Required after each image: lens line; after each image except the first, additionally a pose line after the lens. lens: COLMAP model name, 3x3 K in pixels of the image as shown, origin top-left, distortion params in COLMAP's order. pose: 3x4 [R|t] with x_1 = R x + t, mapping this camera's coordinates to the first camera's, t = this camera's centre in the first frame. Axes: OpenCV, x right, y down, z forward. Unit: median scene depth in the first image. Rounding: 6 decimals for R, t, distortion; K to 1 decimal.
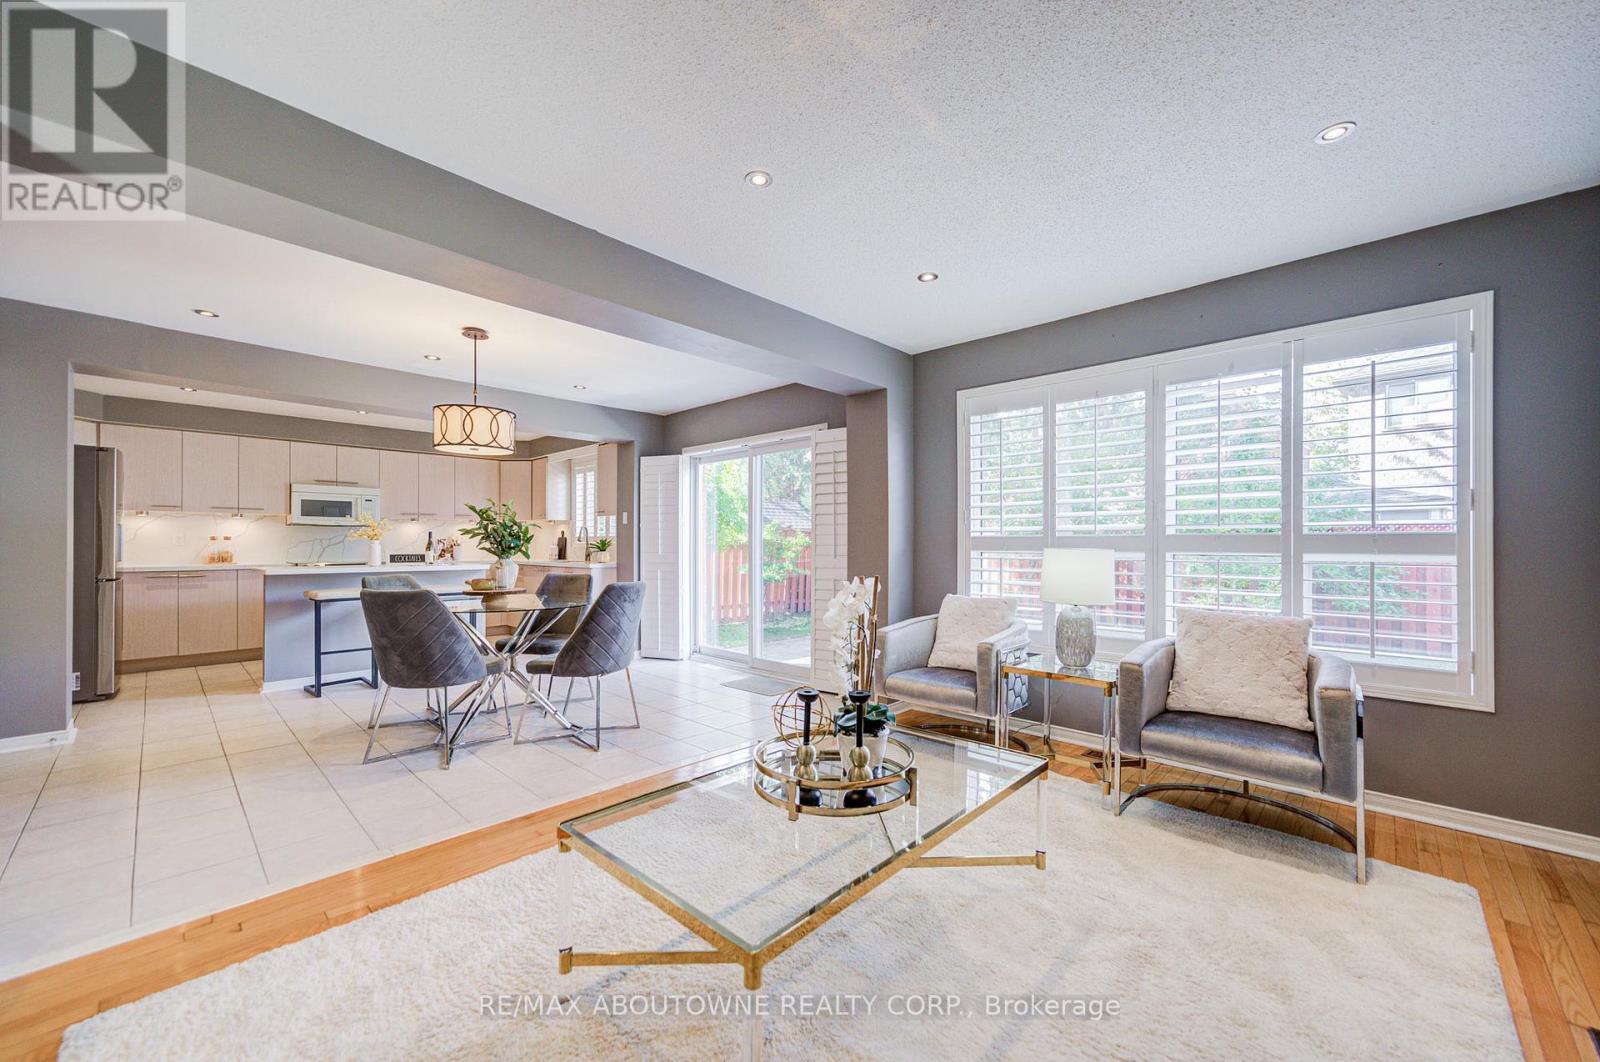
lens RADIAL K [[651.8, 0, 834.4], [0, 651.8, 551.5], [0, 0, 1]] dist [-0.001515, 0.000068]
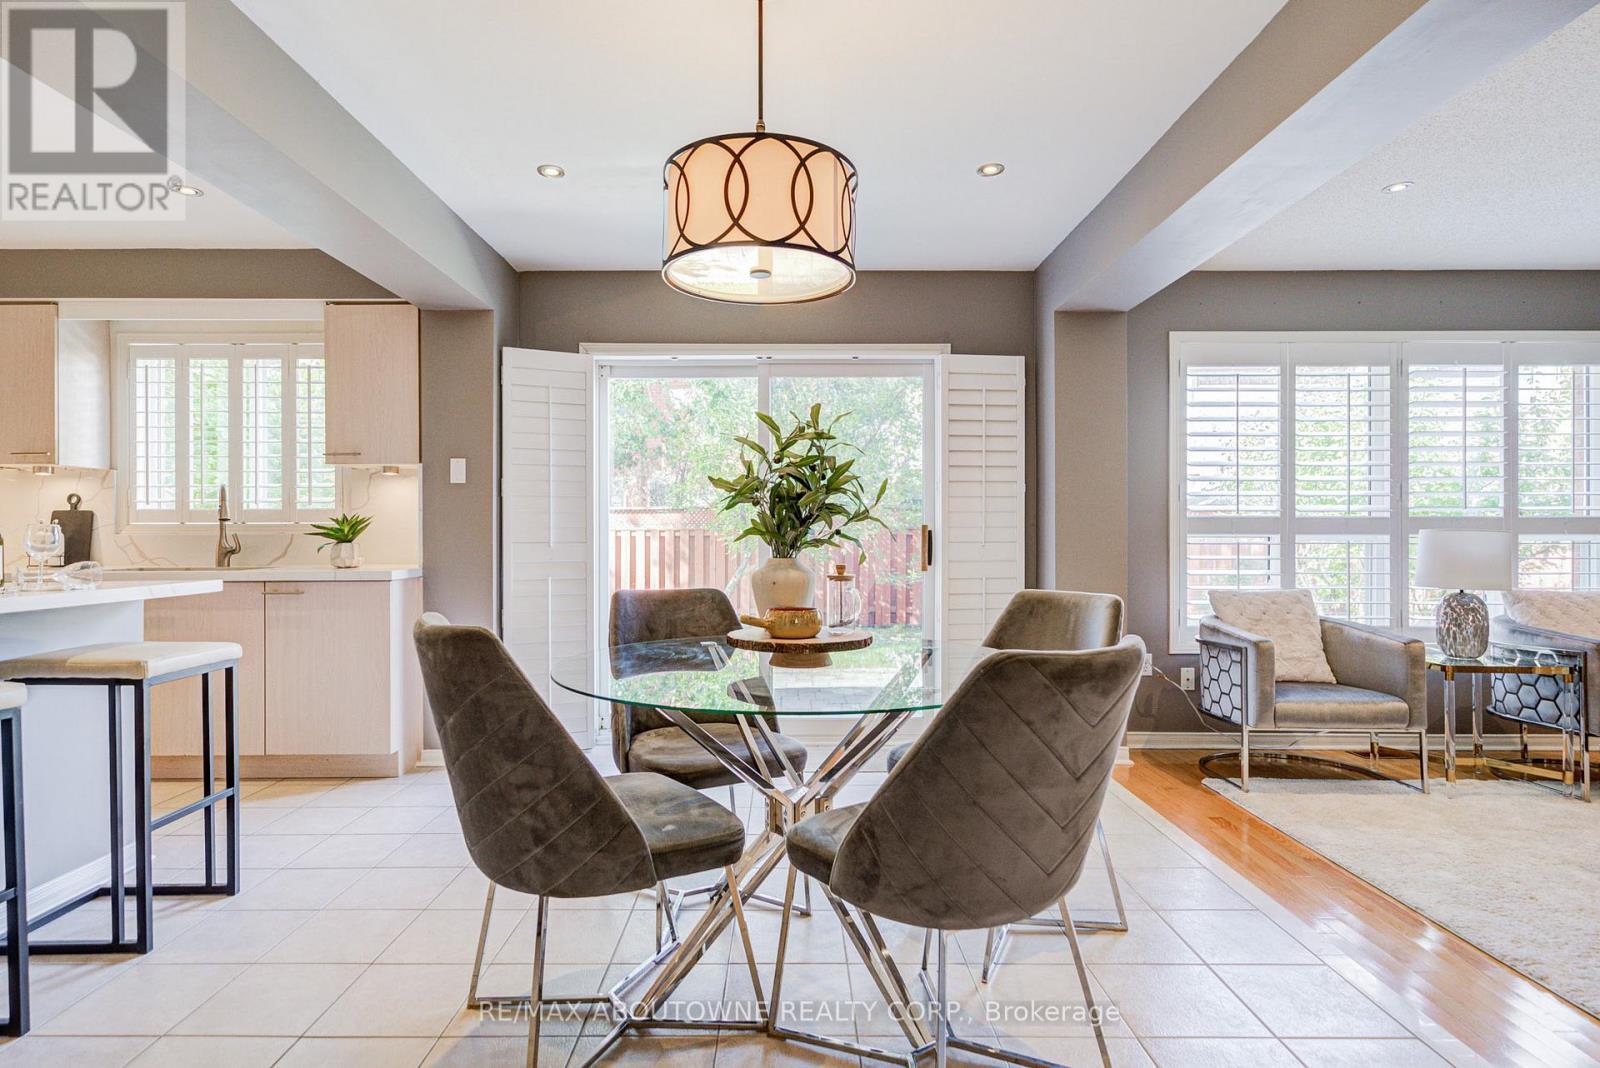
lens RADIAL K [[725.1, 0, 795.5], [0, 725.1, 546.3], [0, 0, 1]] dist [0.004479, 0.000102]
pose [[0.719471, -0.018583, 0.694274, -0.771255], [0.011812, 0.999825, 0.014522, -0.003614], [-0.694422, -0.002247, 0.719565, 0.691204]]
